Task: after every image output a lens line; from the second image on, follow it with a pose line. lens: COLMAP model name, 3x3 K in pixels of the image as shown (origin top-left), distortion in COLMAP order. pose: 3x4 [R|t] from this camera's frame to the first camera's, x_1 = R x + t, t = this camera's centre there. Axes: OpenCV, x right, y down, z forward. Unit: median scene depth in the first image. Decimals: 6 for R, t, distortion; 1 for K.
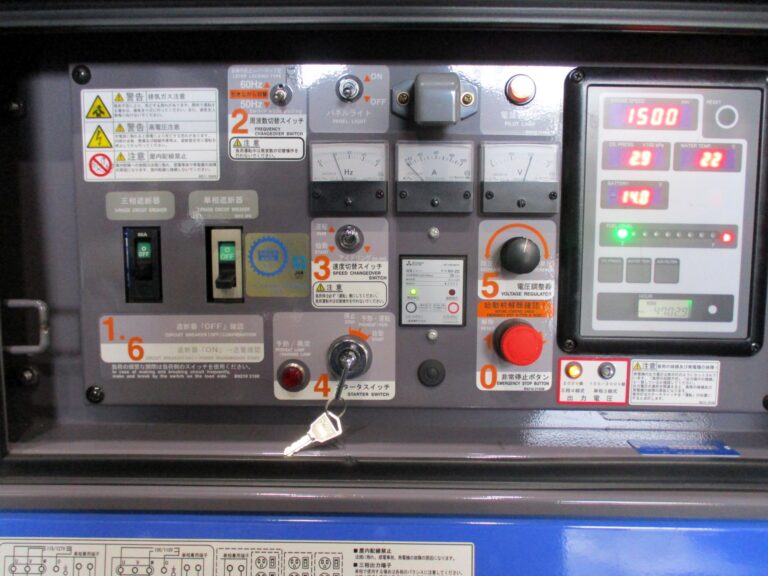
lens RADIAL K [[662.6, 0, 384.0], [0, 662.6, 288.0], [0, 0, 1]] dist [-0.023573, -0.008860]
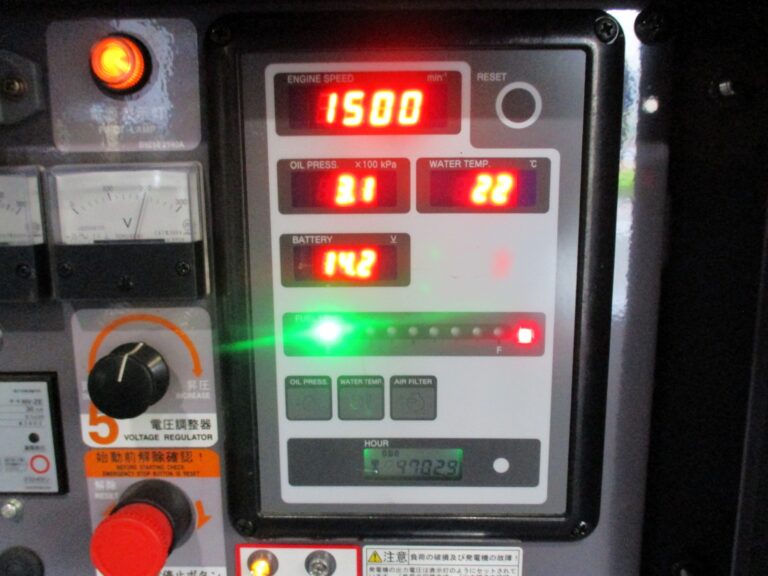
lens RADIAL K [[662.6, 0, 384.0], [0, 662.6, 288.0], [0, 0, 1]] dist [-0.023573, -0.008860]
pose [[0.999596, -0.020552, -0.019651, 0.417038], [0.022118, 0.996298, 0.083077, -0.161072], [0.017871, -0.083478, 0.996349, 0.467581]]
